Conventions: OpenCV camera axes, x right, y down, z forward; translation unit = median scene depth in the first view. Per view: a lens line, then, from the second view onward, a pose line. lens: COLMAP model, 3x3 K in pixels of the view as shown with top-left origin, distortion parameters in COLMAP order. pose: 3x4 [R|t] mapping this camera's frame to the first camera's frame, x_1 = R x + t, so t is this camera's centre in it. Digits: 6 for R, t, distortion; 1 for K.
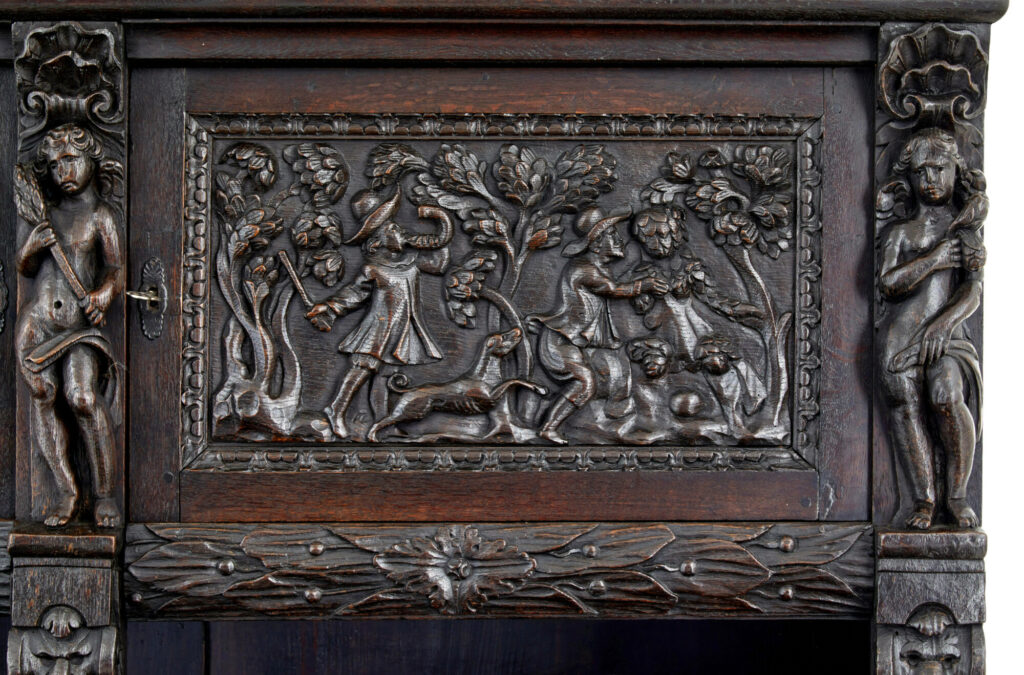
lens RADIAL K [[3103.5, 0, 512.0], [0, 3103.5, 337.5], [0, 0, 1]] dist [-0.008597, -0.229898]
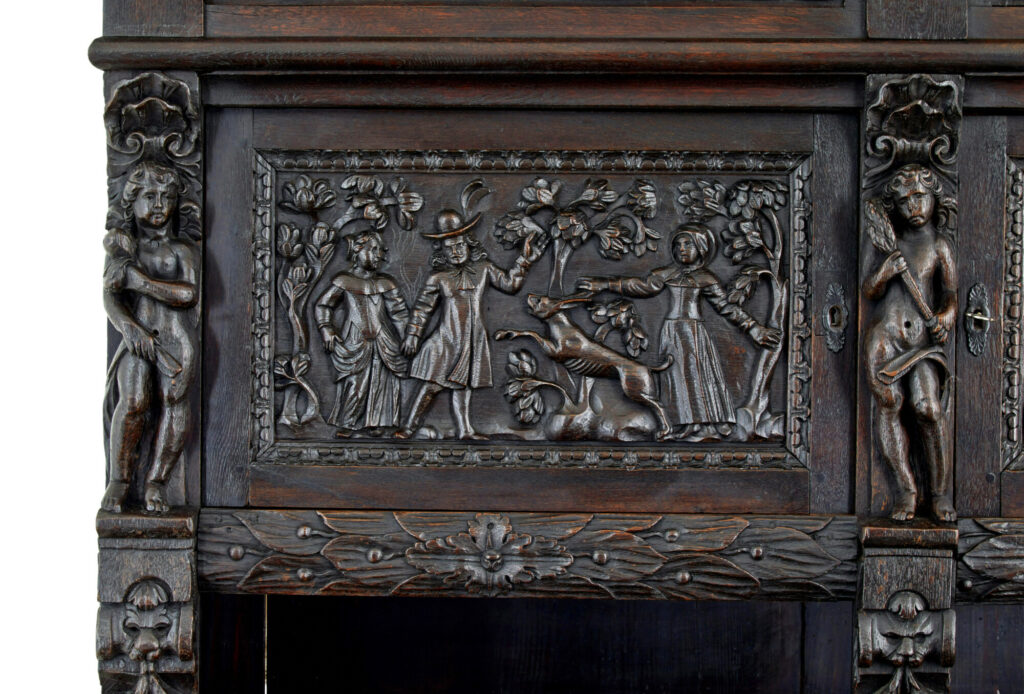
lens RADIAL K [[2727.6, 0, 512.0], [0, 2727.6, 347.0], [0, 0, 1]] dist [-0.051007, 0.334496]
pose [[0.999821, 0.004105, 0.018458, -0.307561], [-0.004102, 0.999992, -0.000190, -0.001631], [-0.018459, 0.000114, 0.999830, 0.010243]]
